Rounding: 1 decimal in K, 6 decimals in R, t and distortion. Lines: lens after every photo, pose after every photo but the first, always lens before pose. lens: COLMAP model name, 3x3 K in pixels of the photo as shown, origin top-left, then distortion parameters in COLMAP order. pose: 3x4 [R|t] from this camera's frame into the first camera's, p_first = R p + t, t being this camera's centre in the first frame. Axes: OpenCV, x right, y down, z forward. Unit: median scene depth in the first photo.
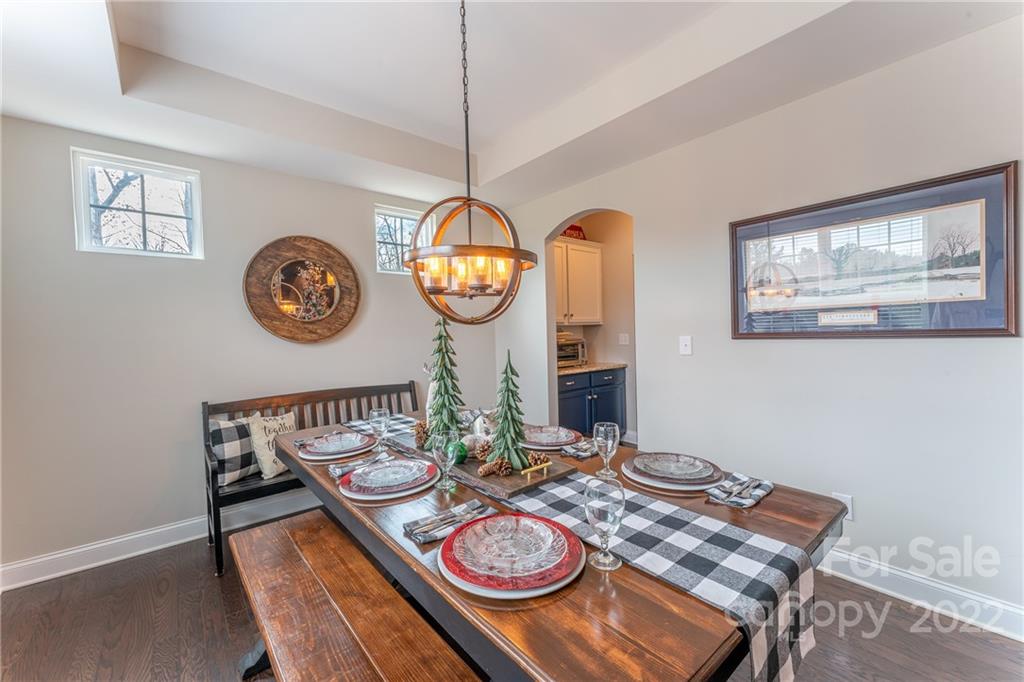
lens RADIAL K [[407.1, 0, 512.0], [0, 407.1, 341.0], [0, 0, 1]] dist [0.000483, 0.000037]
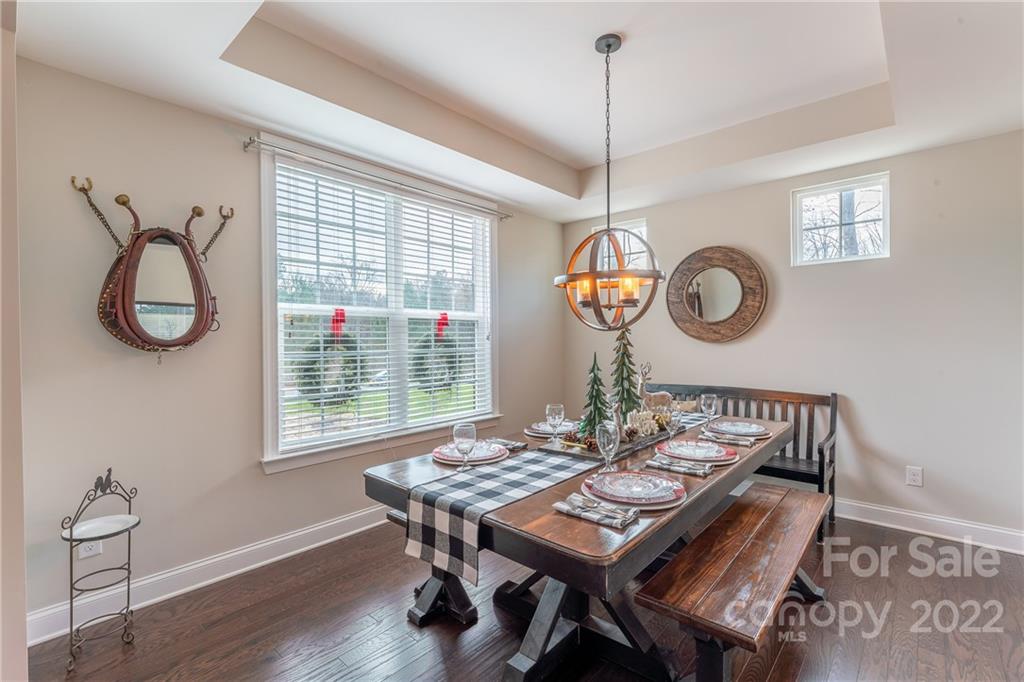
lens RADIAL K [[462.7, 0, 508.8], [0, 462.7, 341.7], [0, 0, 1]] dist [-0.001668, -0.000047]
pose [[0.139609, 0.031782, -0.989696, 0.669380], [-0.021058, 0.999354, 0.029122, -0.021444], [0.989983, 0.016775, 0.140188, 0.272354]]
